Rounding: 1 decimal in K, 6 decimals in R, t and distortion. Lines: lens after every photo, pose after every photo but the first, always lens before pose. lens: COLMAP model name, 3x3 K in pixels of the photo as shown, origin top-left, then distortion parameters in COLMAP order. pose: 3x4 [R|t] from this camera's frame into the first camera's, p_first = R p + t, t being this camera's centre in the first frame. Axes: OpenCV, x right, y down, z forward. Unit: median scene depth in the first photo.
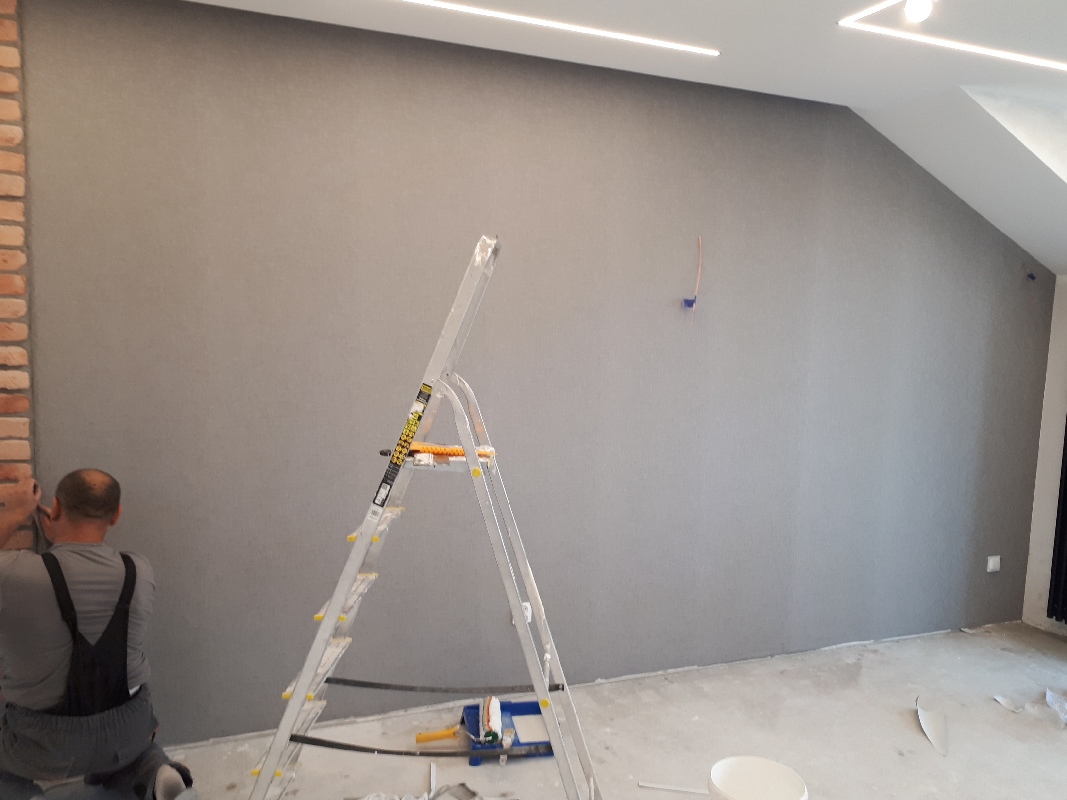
lens RADIAL K [[841.2, 0, 527.9], [0, 841.2, 406.9], [0, 0, 1]] dist [0.034065, -0.040059]
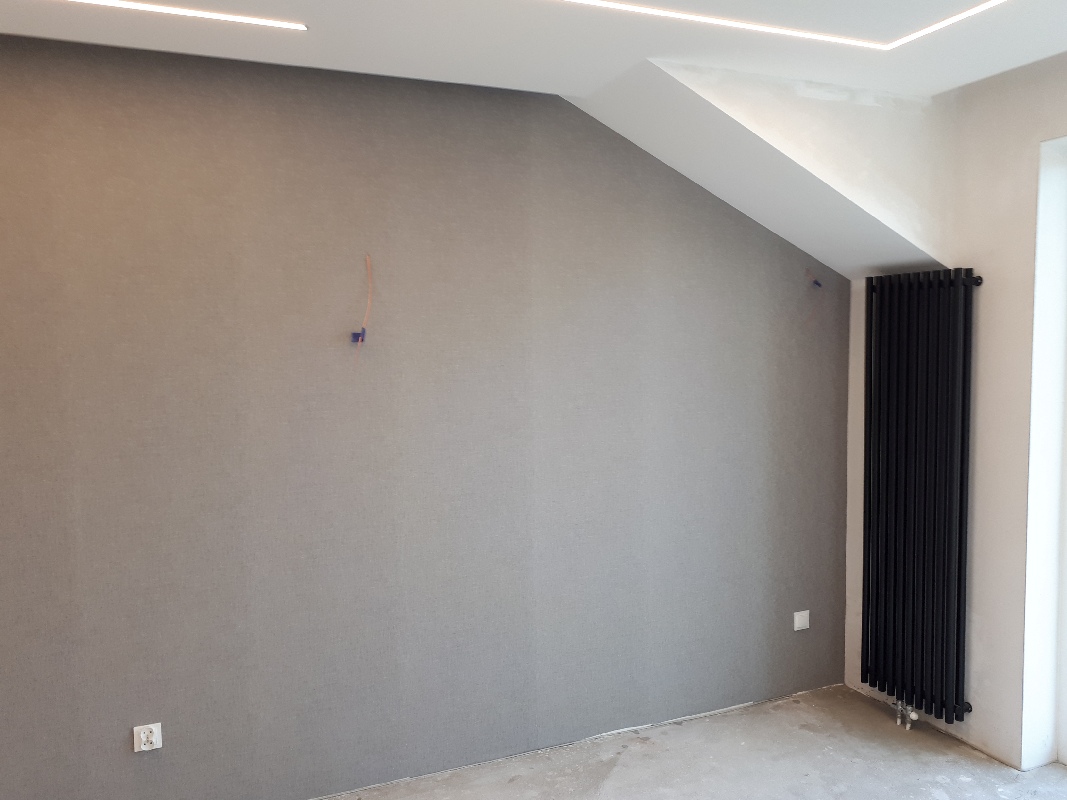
lens RADIAL K [[841.2, 0, 539.4], [0, 841.2, 403.6], [0, 0, 1]] dist [0.034065, -0.040059]
pose [[0.998465, -0.053364, 0.014857, 0.308454], [0.053861, 0.997923, -0.035348, -0.017248], [-0.012940, 0.036094, 0.999265, 0.156980]]
